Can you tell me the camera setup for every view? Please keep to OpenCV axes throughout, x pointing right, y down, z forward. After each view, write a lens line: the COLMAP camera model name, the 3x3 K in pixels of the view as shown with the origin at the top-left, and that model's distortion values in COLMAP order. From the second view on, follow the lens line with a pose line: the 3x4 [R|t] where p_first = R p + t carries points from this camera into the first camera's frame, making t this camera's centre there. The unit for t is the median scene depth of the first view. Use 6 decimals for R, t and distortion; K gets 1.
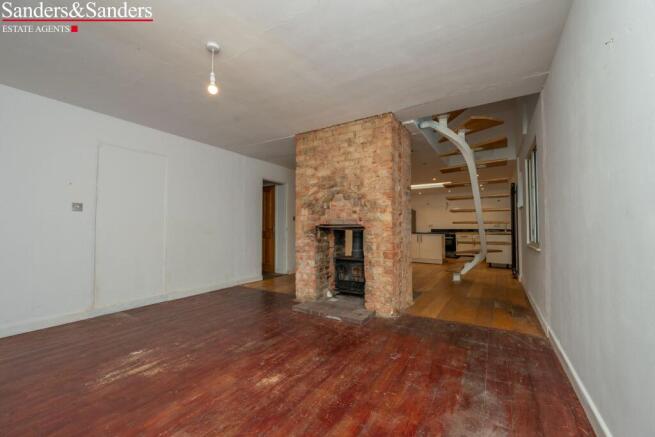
lens RADIAL K [[264.5, 0, 331.9], [0, 264.5, 220.8], [0, 0, 1]] dist [-0.009641, 0.000284]
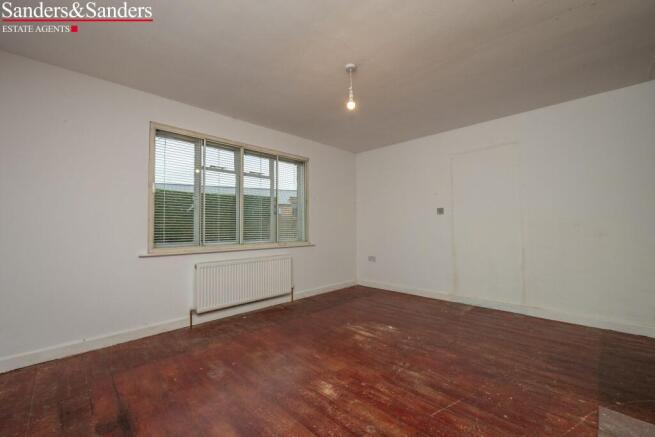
lens RADIAL K [[288.3, 0, 334.9], [0, 288.3, 217.3], [0, 0, 1]] dist [-0.000424, -0.000067]
pose [[-0.246412, -0.025759, -0.968823, 0.676030], [0.037575, 0.998641, -0.036109, 0.022097], [0.968436, -0.045301, -0.245110, 1.131408]]
